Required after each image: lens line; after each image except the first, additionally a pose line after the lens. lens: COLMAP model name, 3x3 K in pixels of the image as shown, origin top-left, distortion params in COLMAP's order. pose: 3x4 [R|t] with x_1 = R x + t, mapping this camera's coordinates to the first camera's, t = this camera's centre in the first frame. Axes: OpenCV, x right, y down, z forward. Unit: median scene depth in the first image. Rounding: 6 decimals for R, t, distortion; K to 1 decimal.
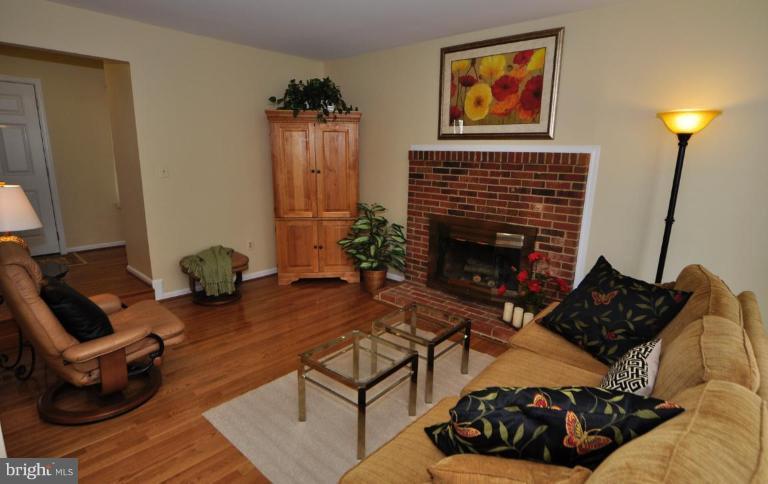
lens RADIAL K [[406.6, 0, 382.8], [0, 406.6, 240.4], [0, 0, 1]] dist [-0.013926, 0.000679]
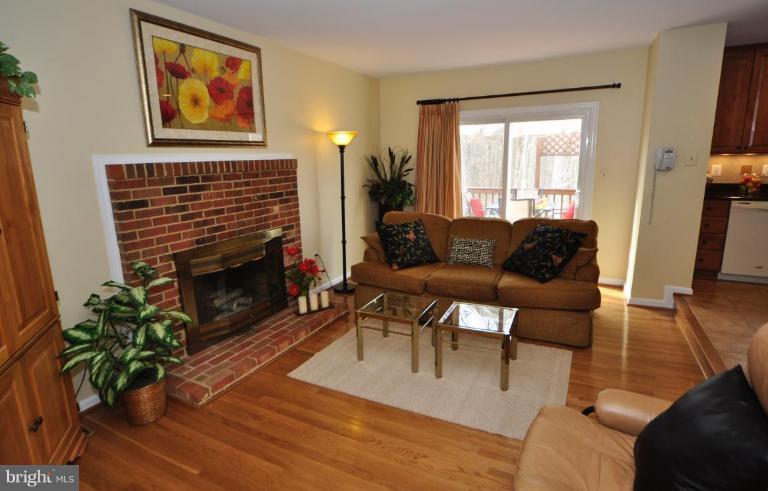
lens RADIAL K [[405.5, 0, 386.9], [0, 405.5, 242.7], [0, 0, 1]] dist [-0.016587, 0.001212]
pose [[-0.256735, -0.211238, 0.943115, -0.689576], [0.225496, 0.935799, 0.270984, -0.209058], [-0.939808, 0.282240, -0.192619, 0.879424]]
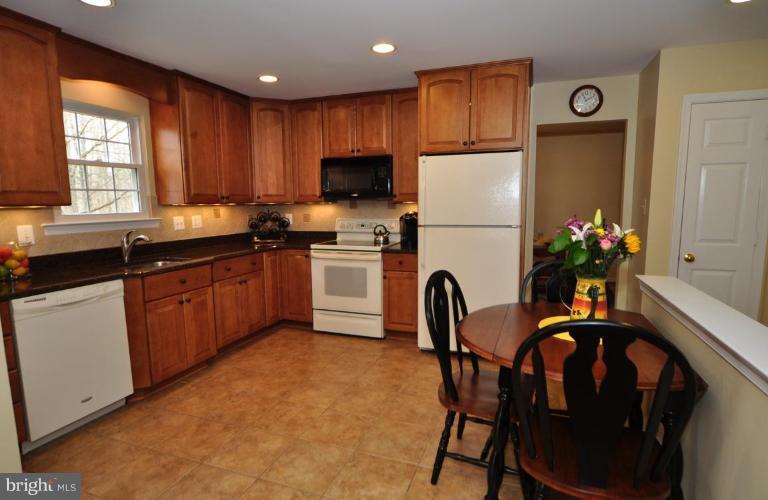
lens RADIAL K [[405.5, 0, 380.7], [0, 405.5, 254.1], [0, 0, 1]] dist [-0.012626, 0.001854]
pose [[-0.930709, 0.032827, -0.364285, -0.144038], [-0.090059, 0.944735, 0.315222, -0.081631], [0.354500, 0.326187, -0.876317, 0.382351]]
